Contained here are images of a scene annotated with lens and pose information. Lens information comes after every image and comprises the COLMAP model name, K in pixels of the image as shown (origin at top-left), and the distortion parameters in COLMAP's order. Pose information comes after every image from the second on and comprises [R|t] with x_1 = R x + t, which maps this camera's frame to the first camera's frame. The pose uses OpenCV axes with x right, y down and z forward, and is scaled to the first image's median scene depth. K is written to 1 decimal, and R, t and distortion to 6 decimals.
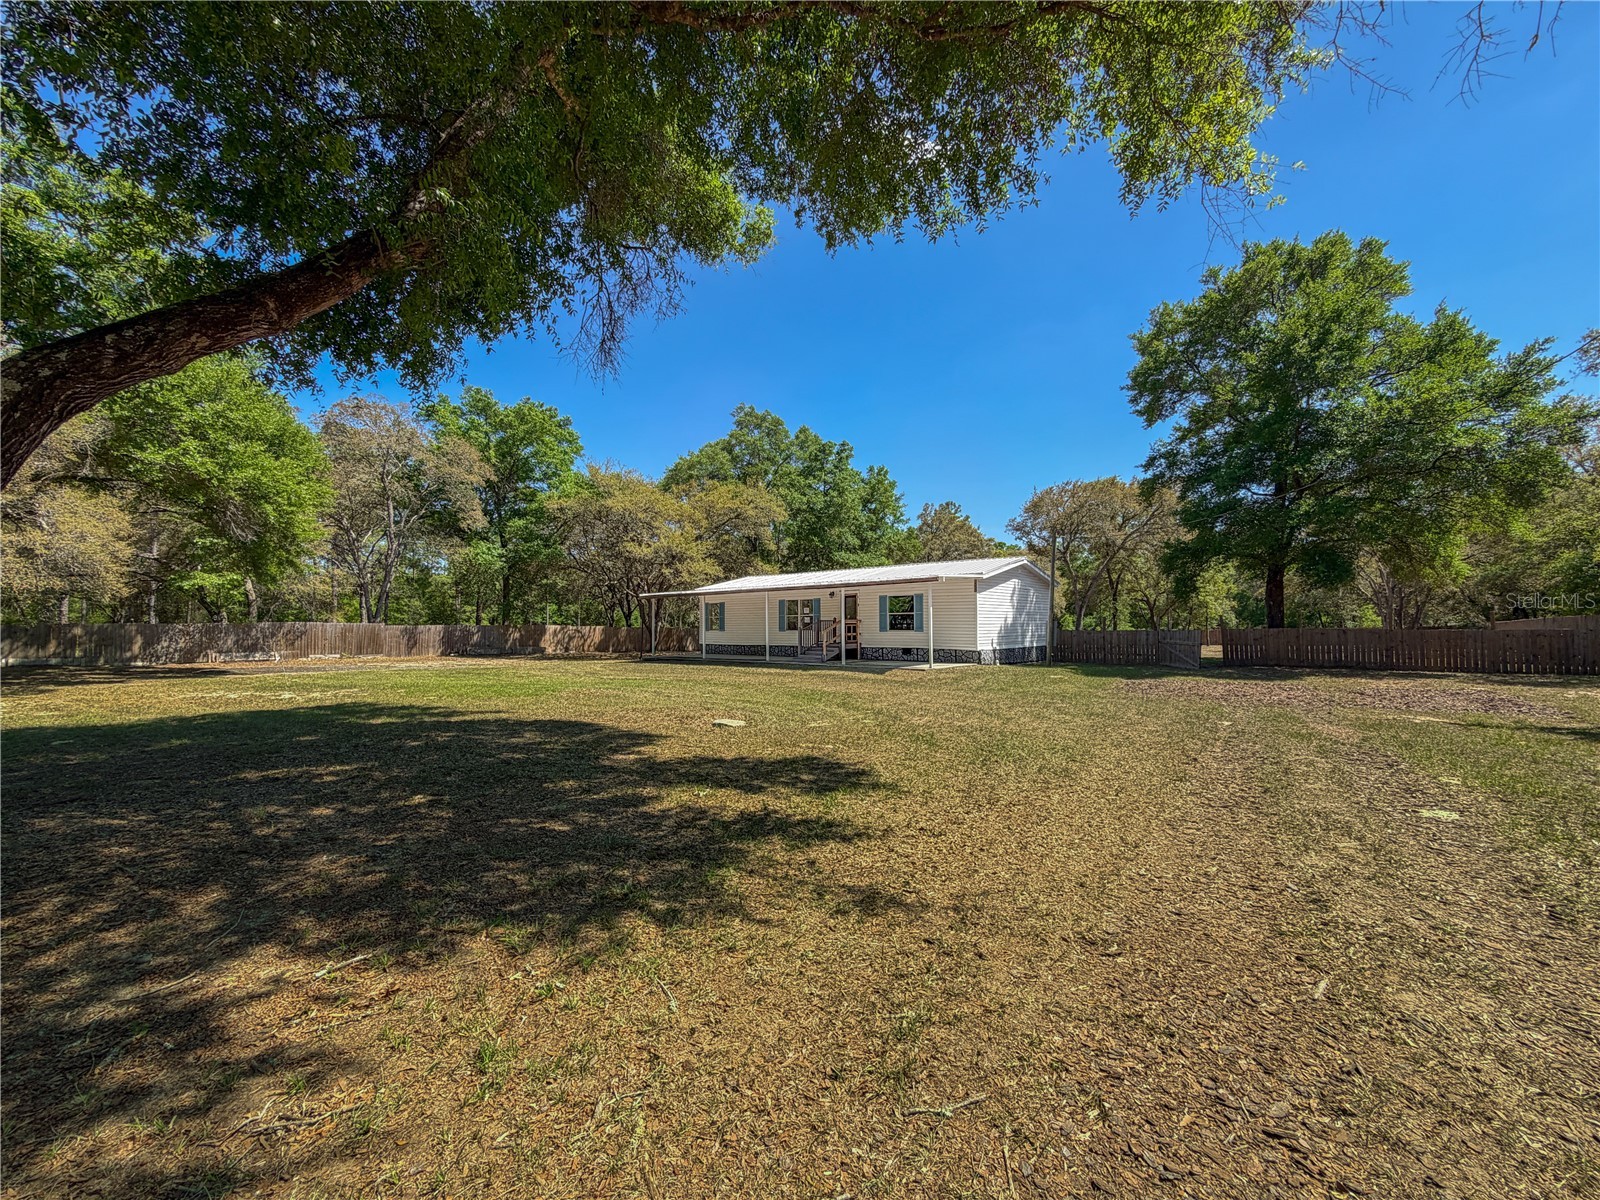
lens RADIAL K [[645.0, 0, 800.0], [0, 645.0, 600.0], [0, 0, 1]] dist [0.000875, 0.000006]
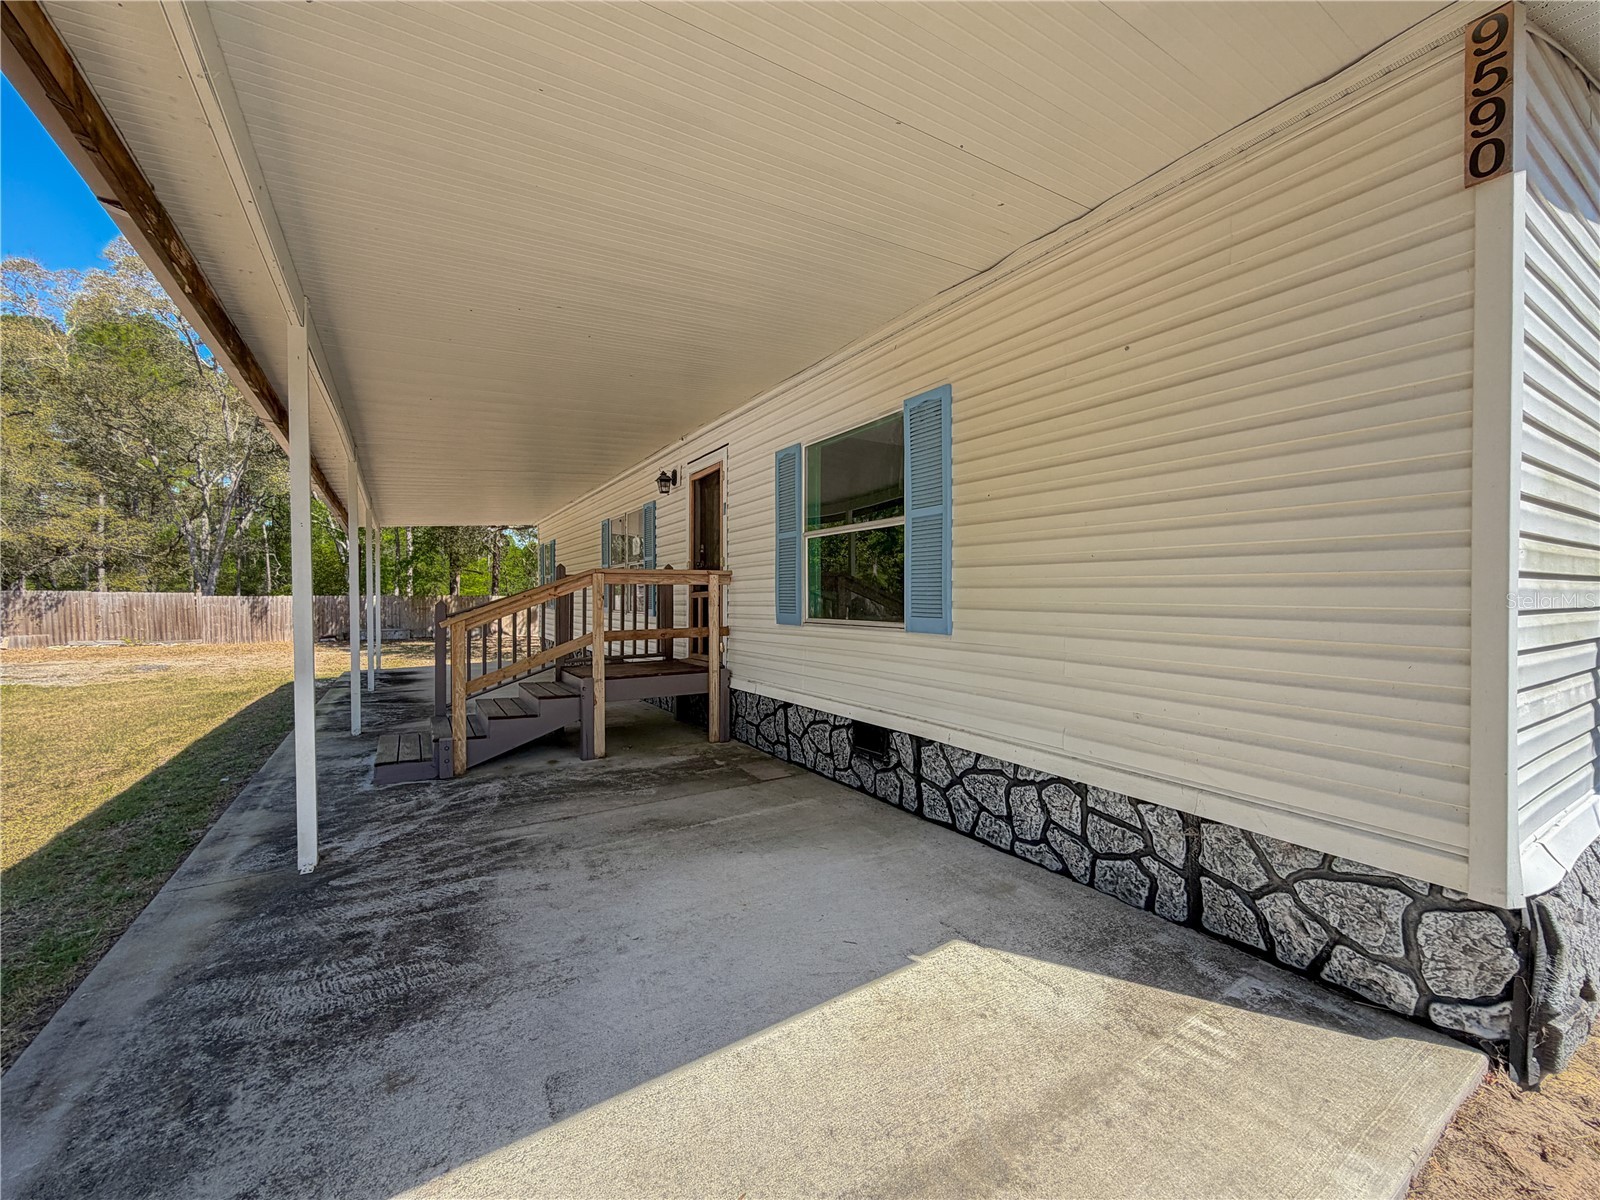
lens RADIAL K [[637.6, 0, 800.0], [0, 637.6, 600.0], [0, 0, 1]] dist [0.000754, 0.000040]
pose [[0.955248, -0.002773, -0.295793, 0.158258], [0.017436, 0.998745, 0.046948, 0.026003], [0.295291, -0.050004, 0.954098, 0.661914]]
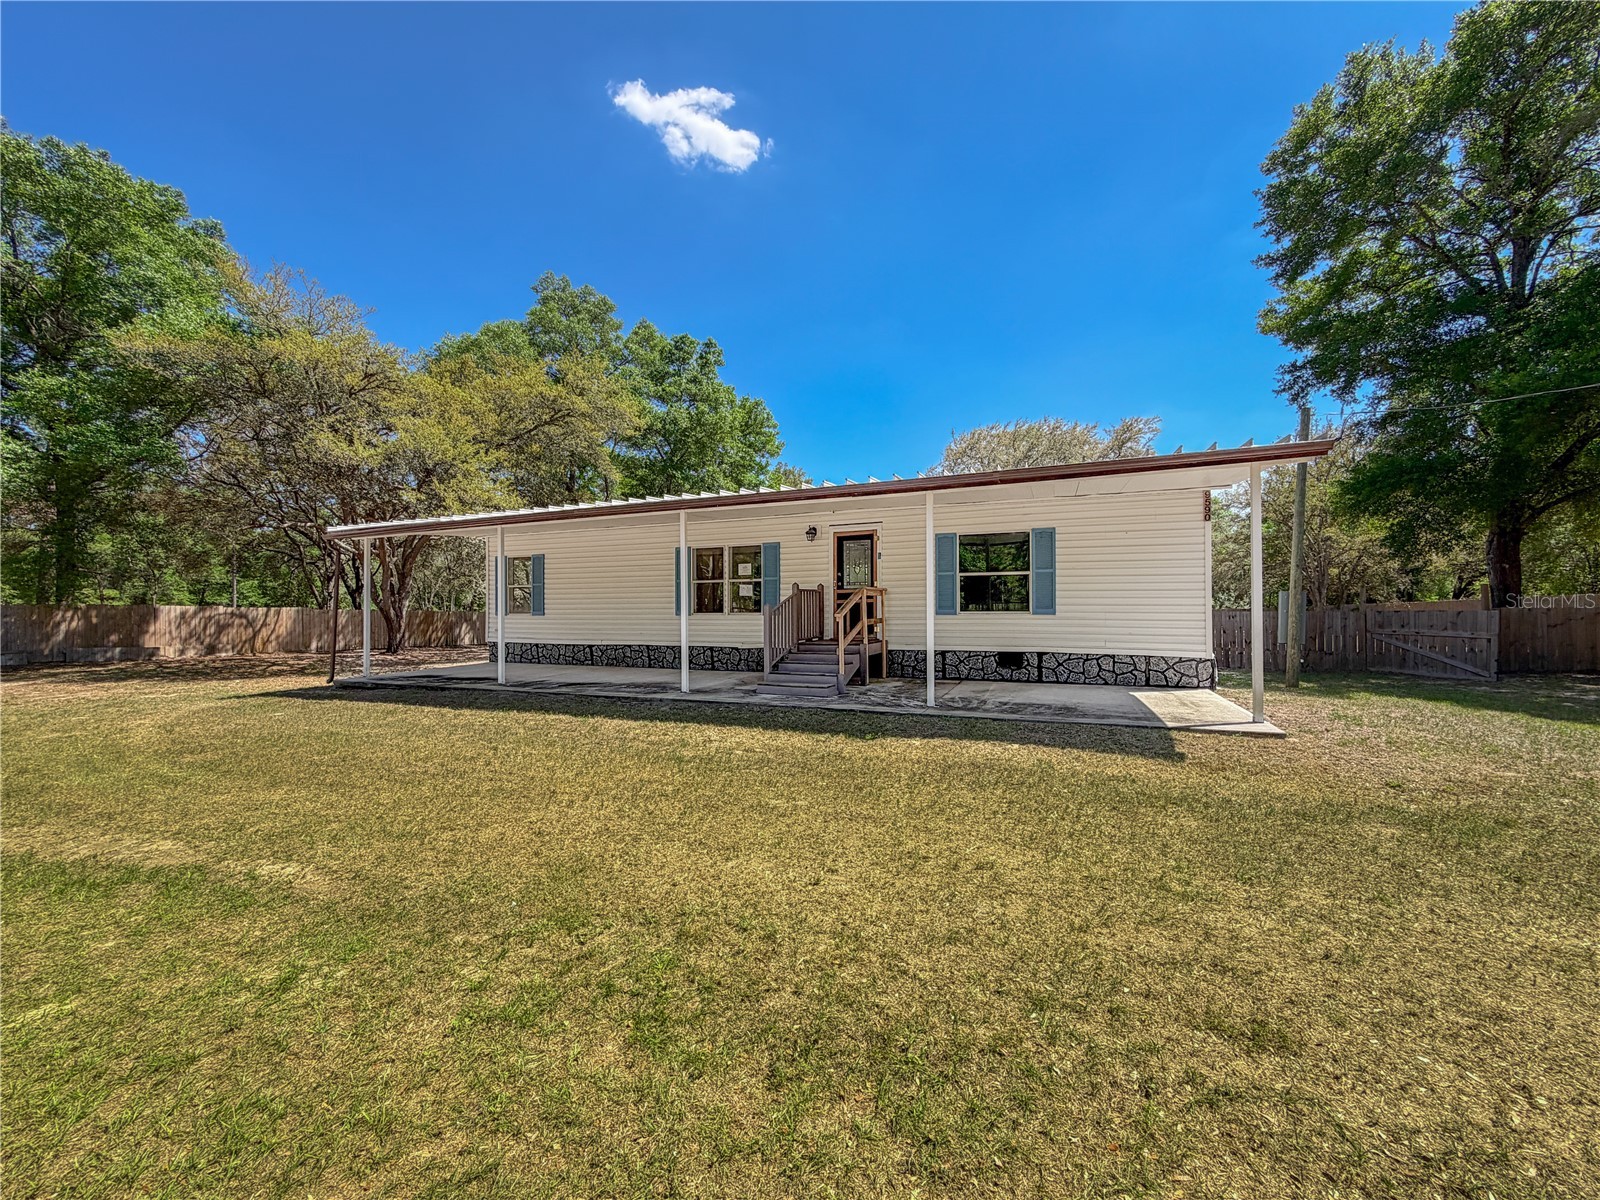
lens RADIAL K [[639.5, 0, 800.0], [0, 639.5, 600.0], [0, 0, 1]] dist [0.002585, -0.000028]
pose [[0.951861, 0.000069, 0.306530, -0.083548], [-0.009108, 0.999565, 0.028059, 0.022605], [-0.306395, -0.029501, 0.951447, 0.501378]]
